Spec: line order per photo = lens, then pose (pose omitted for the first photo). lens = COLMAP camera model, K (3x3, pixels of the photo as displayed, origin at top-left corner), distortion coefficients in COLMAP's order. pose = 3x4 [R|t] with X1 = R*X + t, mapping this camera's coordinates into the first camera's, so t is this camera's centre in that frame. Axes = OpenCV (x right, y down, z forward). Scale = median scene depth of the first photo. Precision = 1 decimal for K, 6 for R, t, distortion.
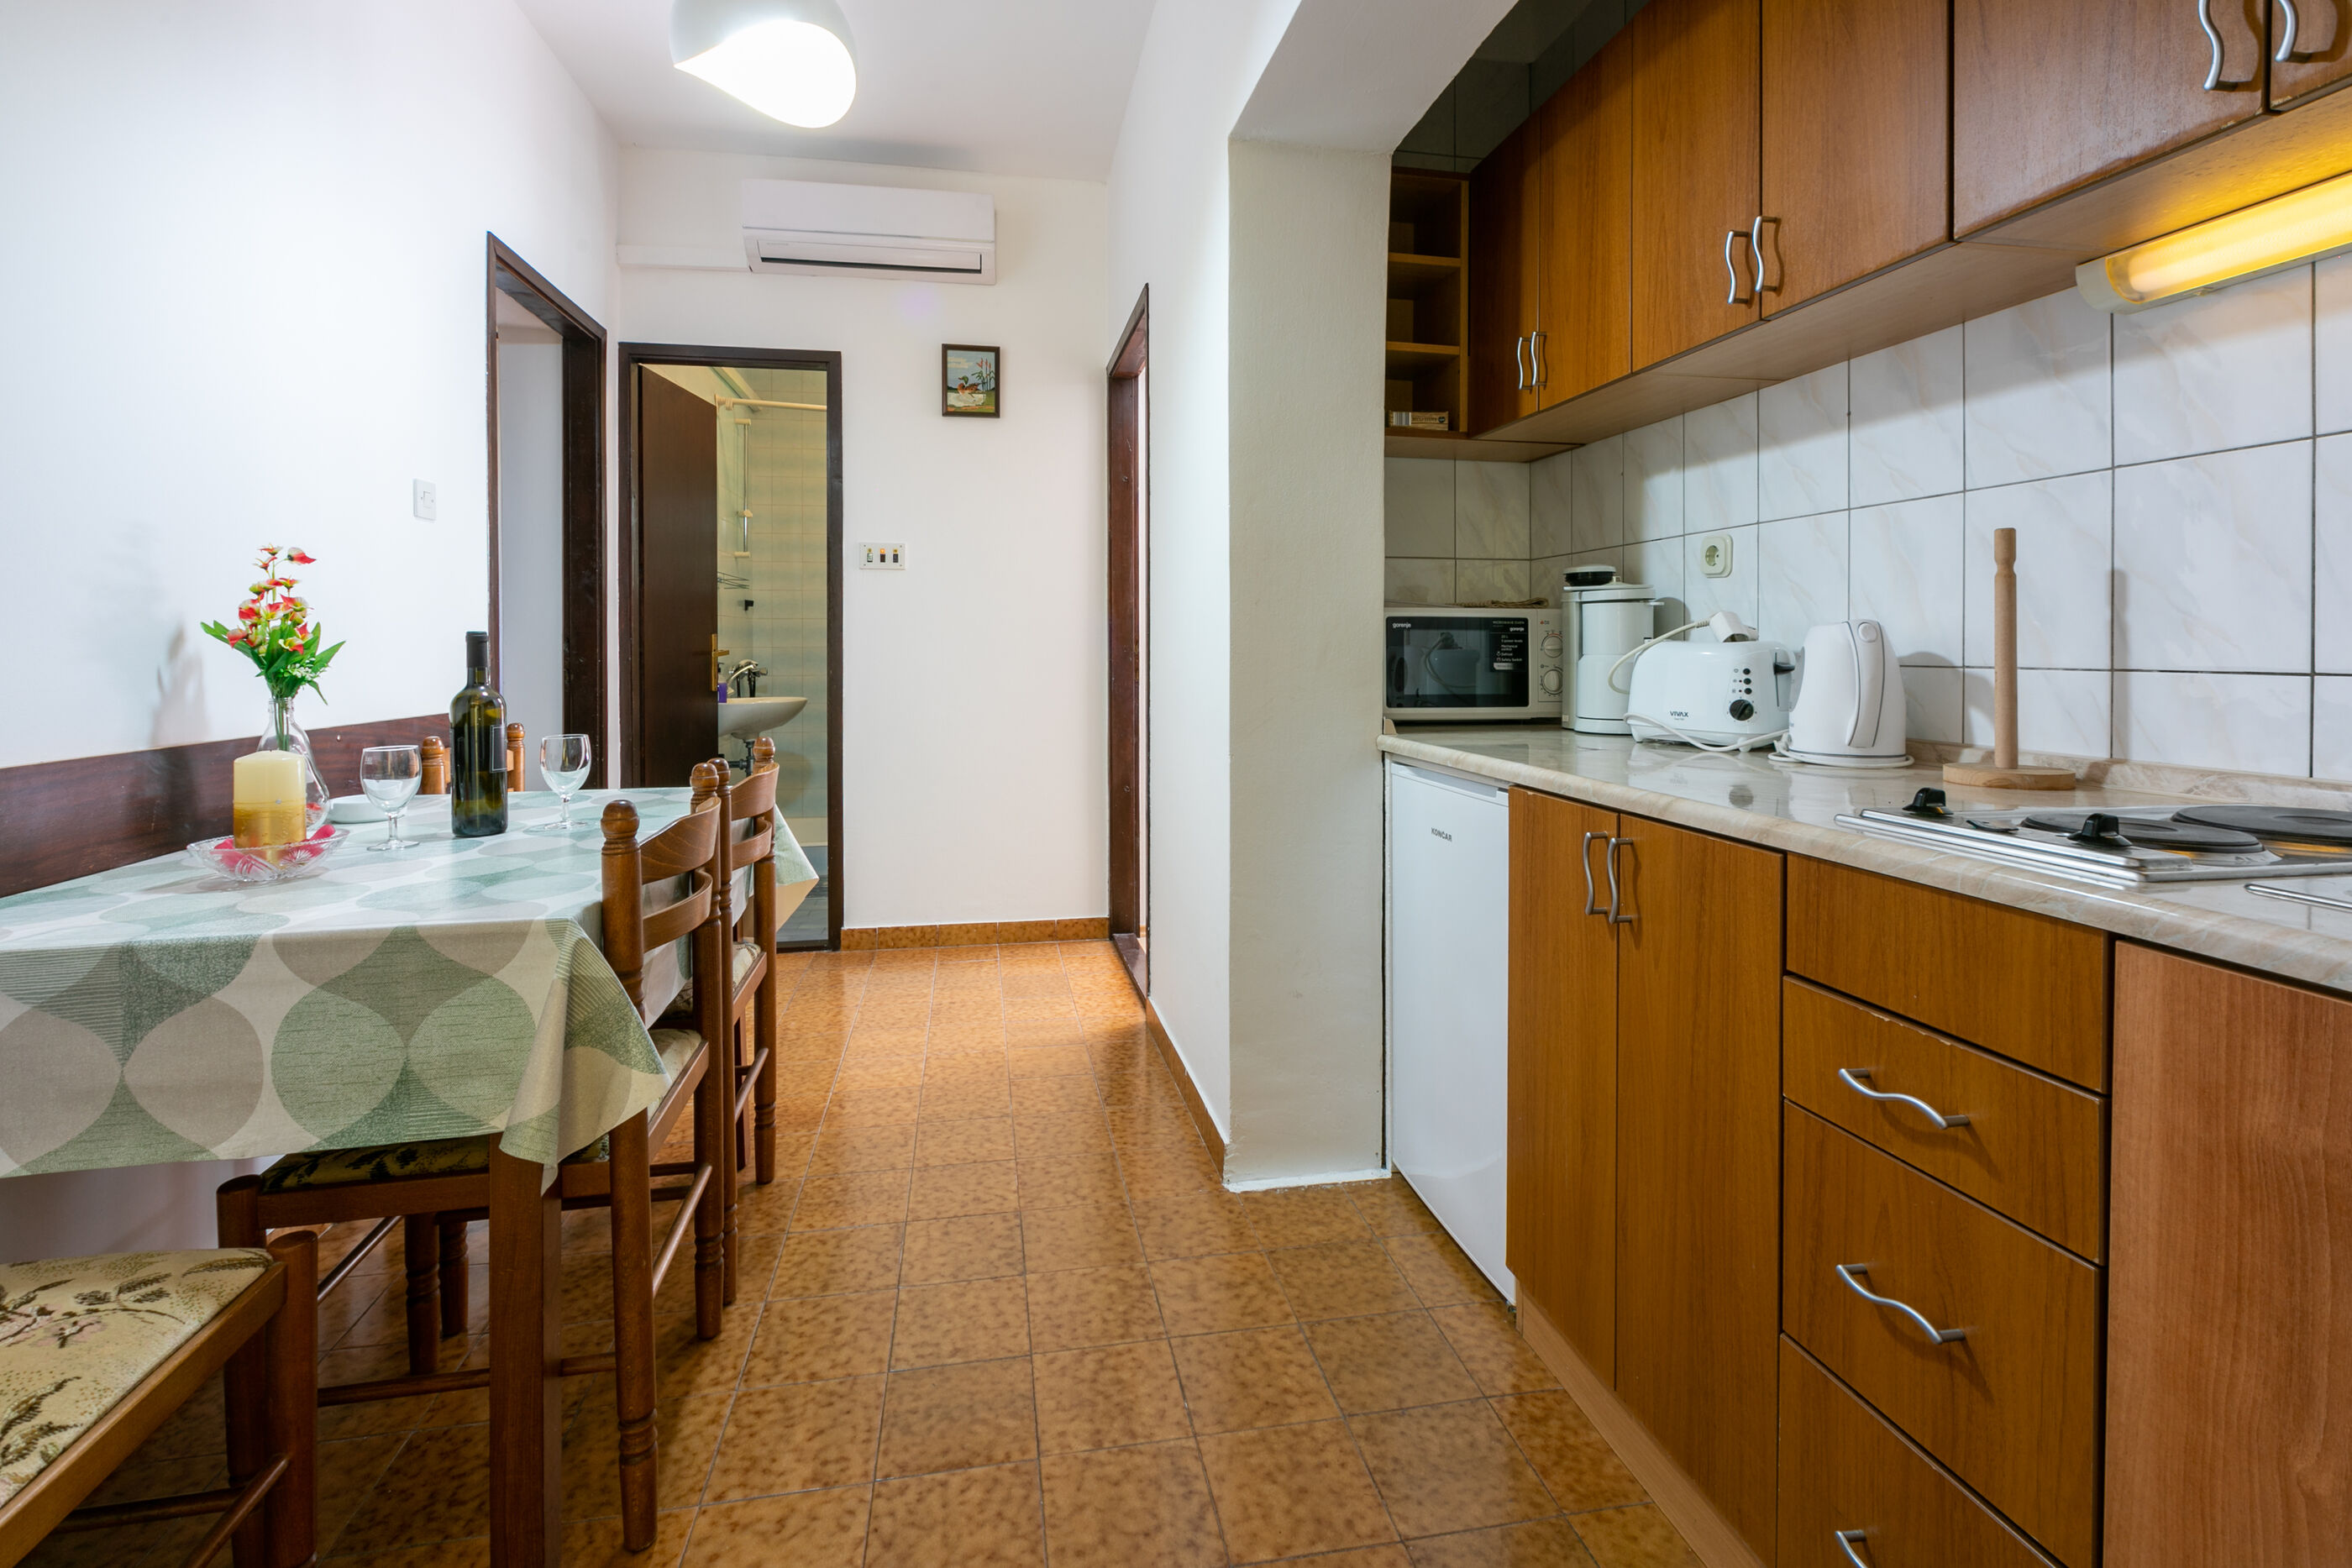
lens RADIAL K [[1055.5, 0, 1166.9], [0, 1055.5, 720.7], [0, 0, 1]] dist [-0.000999, -0.000114]
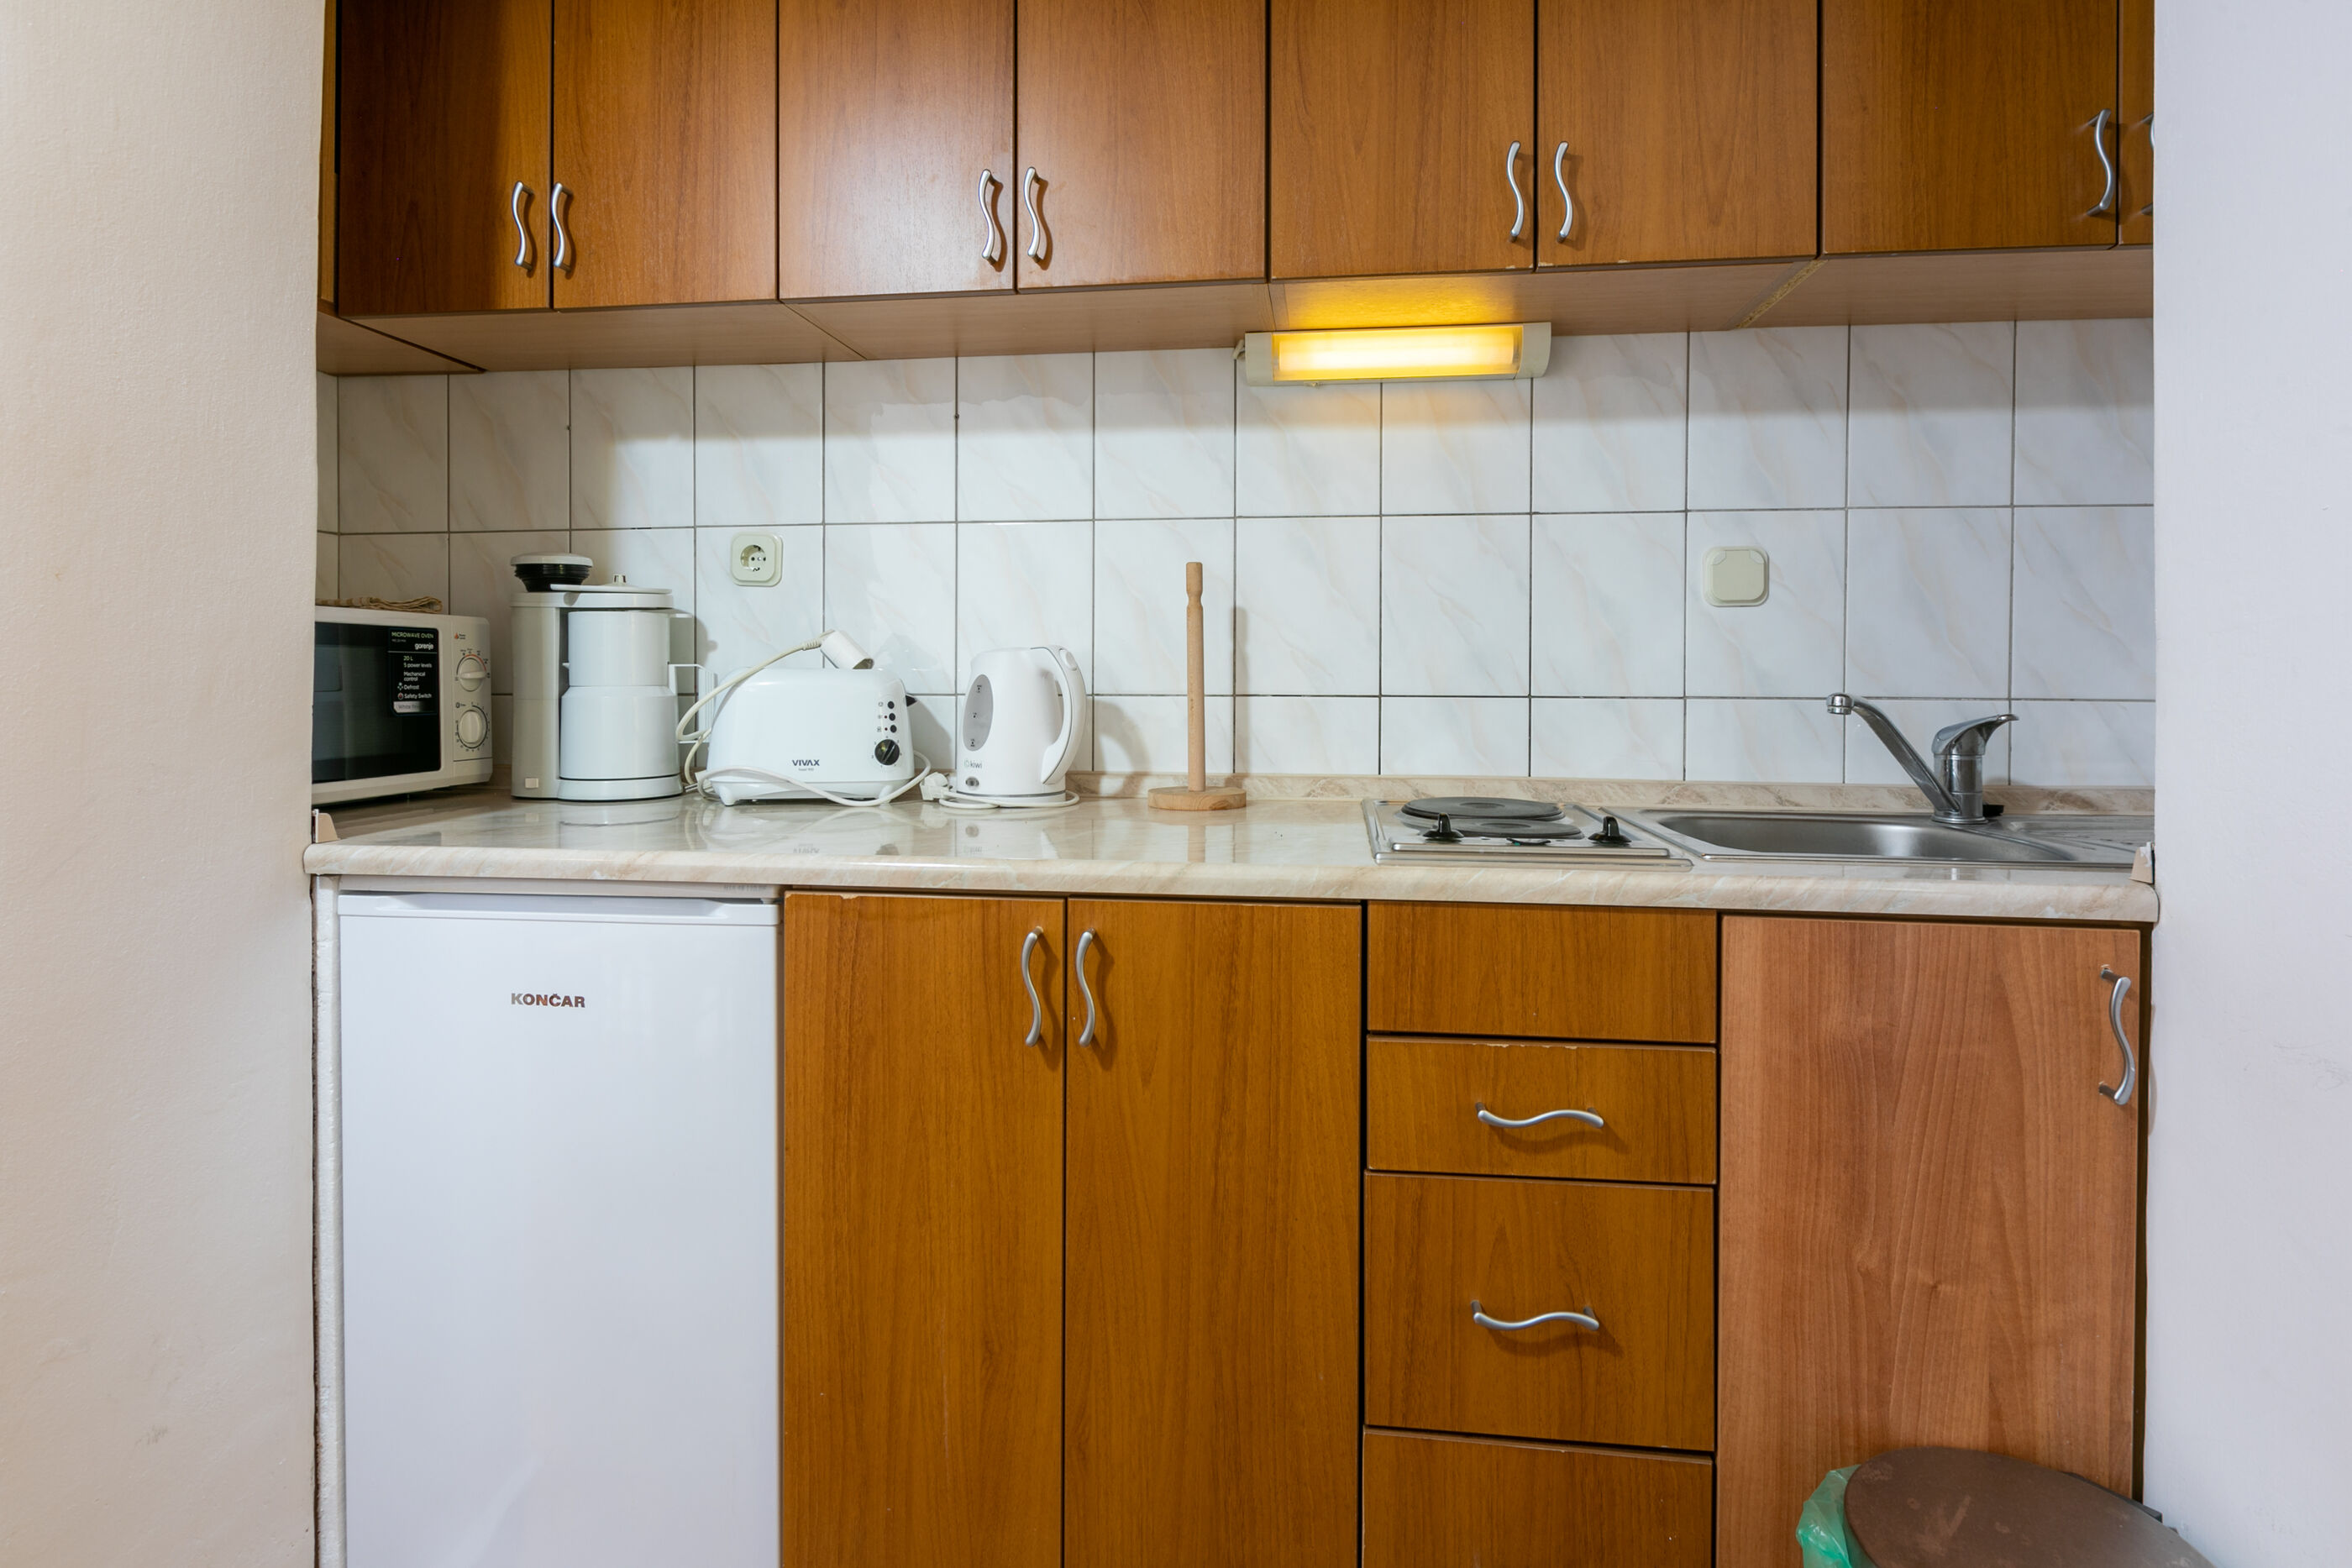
lens RADIAL K [[1207.3, 0, 1173.9], [0, 1207.3, 717.3], [0, 0, 1]] dist [-0.003071, -0.000593]
pose [[0.318130, -0.035769, 0.947372, -0.402206], [0.065516, 0.997729, 0.015670, -0.055555], [-0.945781, 0.057083, 0.319751, 0.730239]]
